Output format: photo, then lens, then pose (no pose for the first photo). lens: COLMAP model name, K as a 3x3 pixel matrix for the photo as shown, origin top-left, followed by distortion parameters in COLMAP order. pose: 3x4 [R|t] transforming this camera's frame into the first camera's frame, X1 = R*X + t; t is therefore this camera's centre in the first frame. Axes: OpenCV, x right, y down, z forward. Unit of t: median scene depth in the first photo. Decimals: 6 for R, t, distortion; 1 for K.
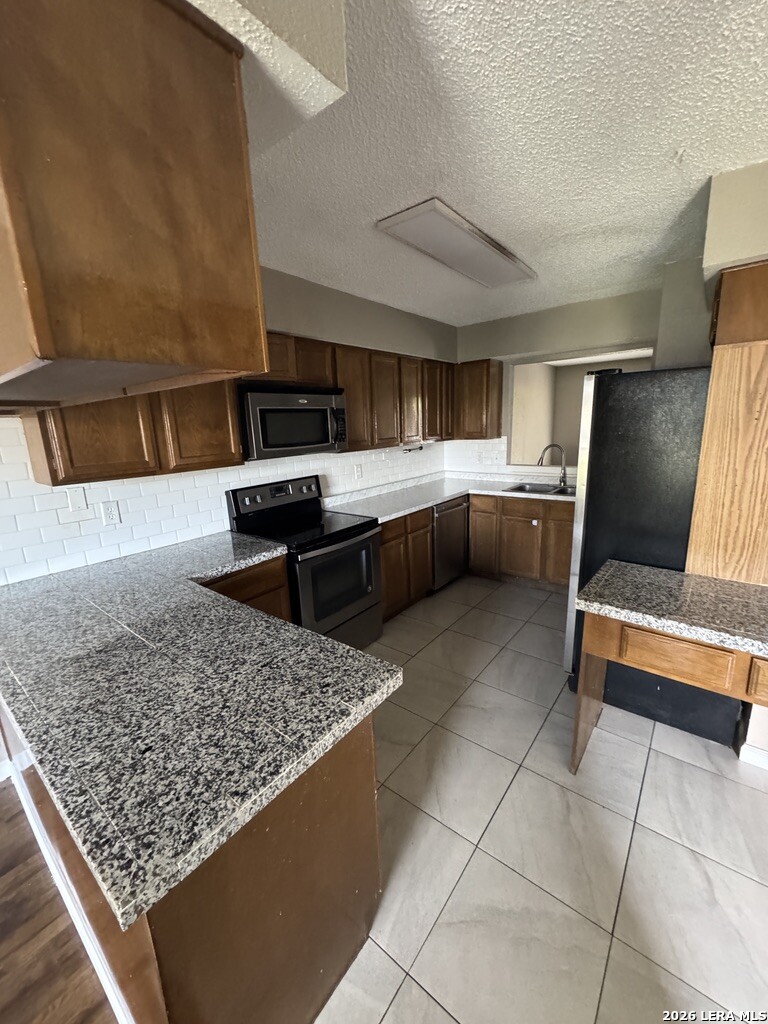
lens RADIAL K [[406.0, 0, 386.0], [0, 406.0, 510.9], [0, 0, 1]] dist [-0.002332, -0.000387]
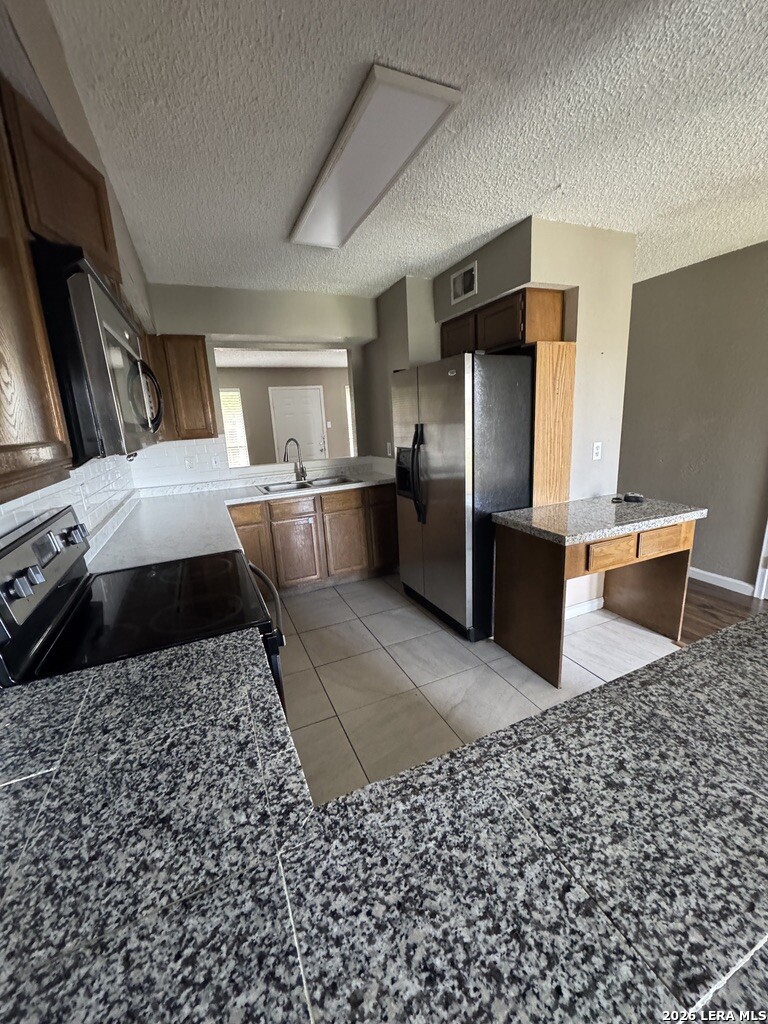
lens RADIAL K [[406.0, 0, 387.5], [0, 406.0, 507.3], [0, 0, 1]] dist [-0.002332, -0.000387]
pose [[0.467049, -0.179270, 0.865868, -0.819550], [0.224024, 0.971274, 0.080255, -0.082016], [-0.855382, 0.156492, 0.493793, 0.898915]]
